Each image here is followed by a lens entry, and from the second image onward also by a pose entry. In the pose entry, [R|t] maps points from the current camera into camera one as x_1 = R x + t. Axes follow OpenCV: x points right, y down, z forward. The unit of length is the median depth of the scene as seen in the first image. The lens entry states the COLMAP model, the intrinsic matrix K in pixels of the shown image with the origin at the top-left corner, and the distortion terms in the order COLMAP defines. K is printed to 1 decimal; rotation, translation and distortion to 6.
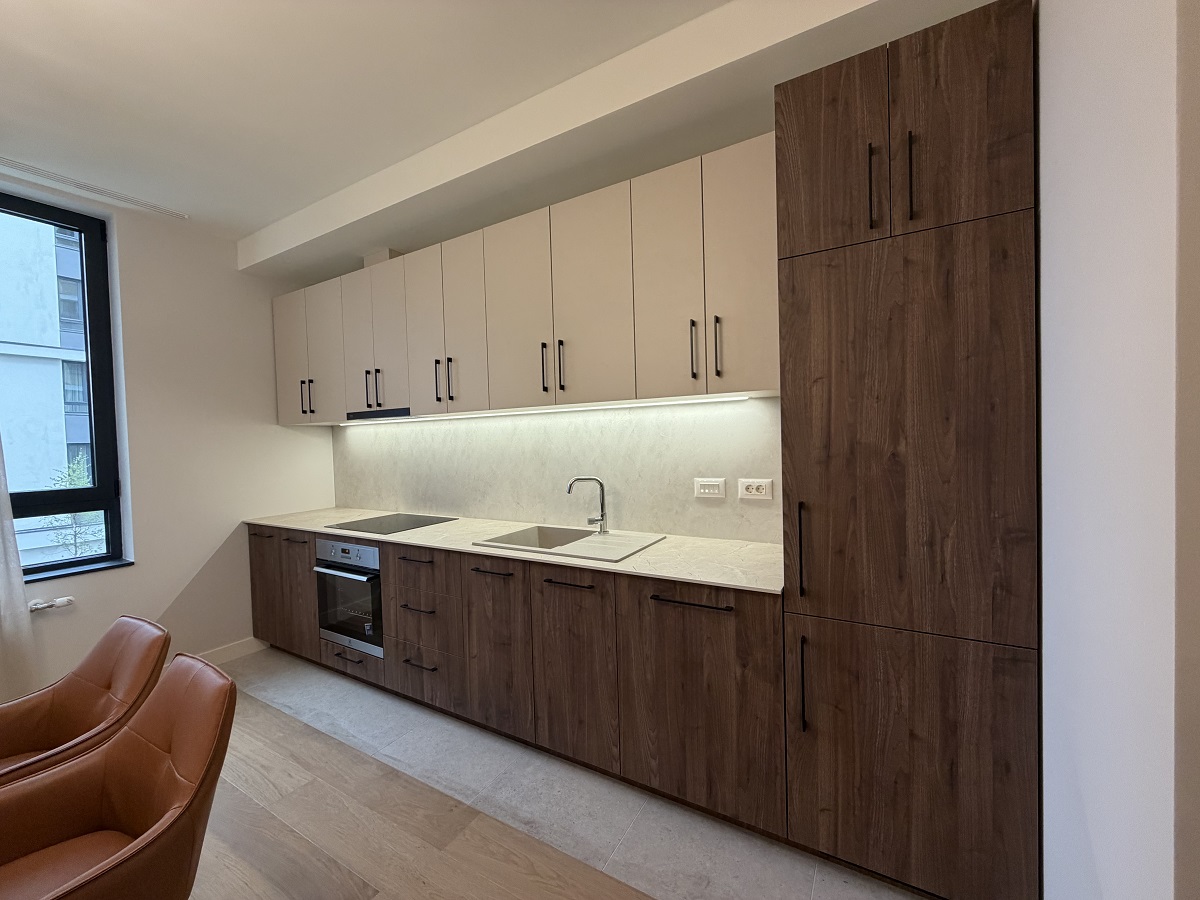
lens RADIAL K [[473.3, 0, 600.0], [0, 473.3, 450.0], [0, 0, 1]] dist [-0.000781, -0.000023]
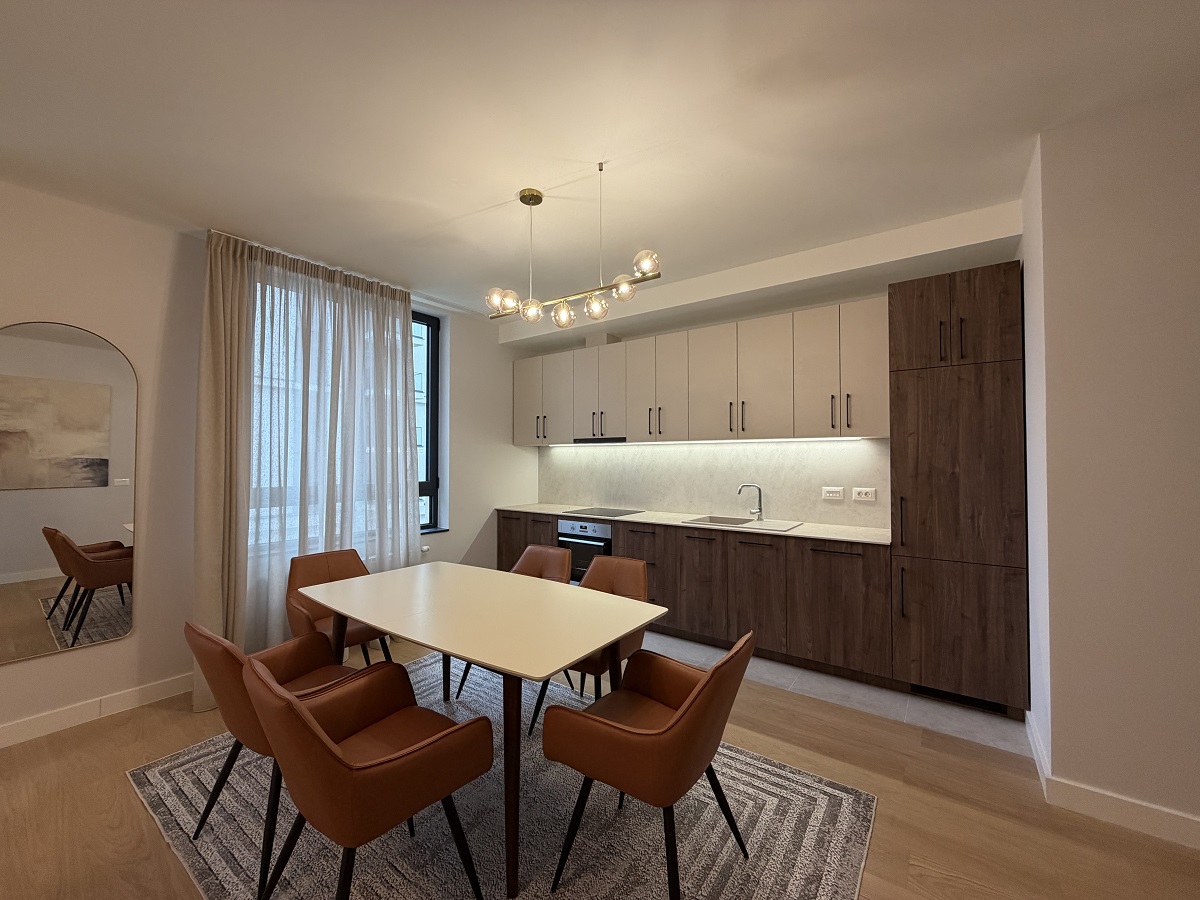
lens RADIAL K [[476.0, 0, 600.0], [0, 476.0, 450.0], [0, 0, 1]] dist [0.002093, 0.000125]
pose [[0.994605, 0.026139, -0.100391, -0.492055], [-0.030310, 0.998730, -0.040248, 0.028532], [0.099211, 0.043074, 0.994134, -0.857767]]
